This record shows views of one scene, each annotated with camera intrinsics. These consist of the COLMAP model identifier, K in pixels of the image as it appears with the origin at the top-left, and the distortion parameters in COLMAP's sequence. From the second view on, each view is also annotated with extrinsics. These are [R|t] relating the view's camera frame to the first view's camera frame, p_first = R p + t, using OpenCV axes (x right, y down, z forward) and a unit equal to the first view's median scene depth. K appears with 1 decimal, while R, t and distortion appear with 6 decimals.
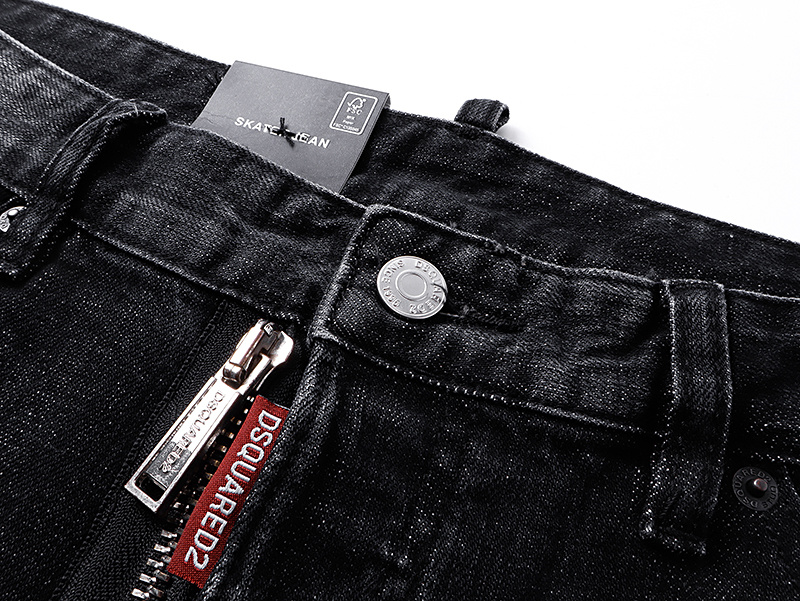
lens RADIAL K [[736.4, 0, 400.0], [0, 736.4, 300.5], [0, 0, 1]] dist [0.010130, -0.000450]
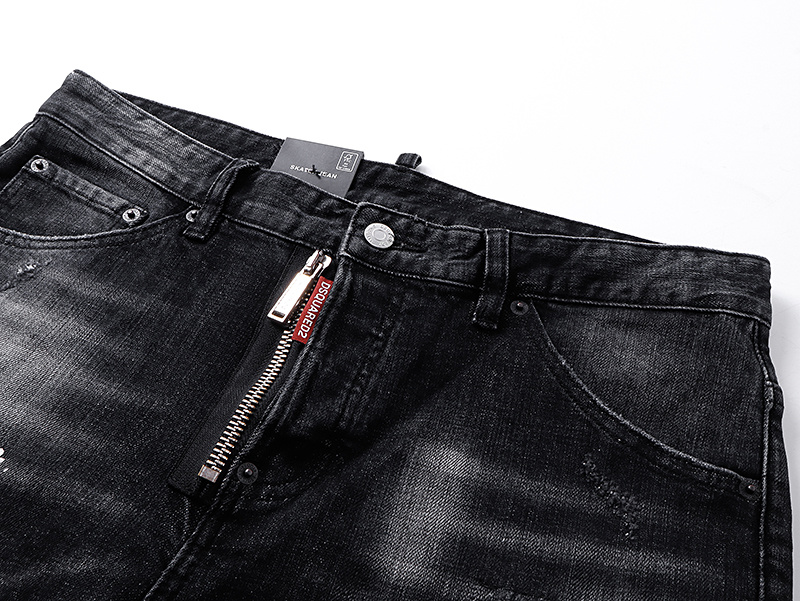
lens RADIAL K [[736.4, 0, 400.0], [0, 736.4, 300.5], [0, 0, 1]] dist [0.010130, -0.000450]
pose [[0.997559, -0.039874, 0.057318, -0.059623], [0.042137, 0.998357, -0.038823, 0.277061], [-0.055676, 0.041143, 0.997601, -1.316682]]
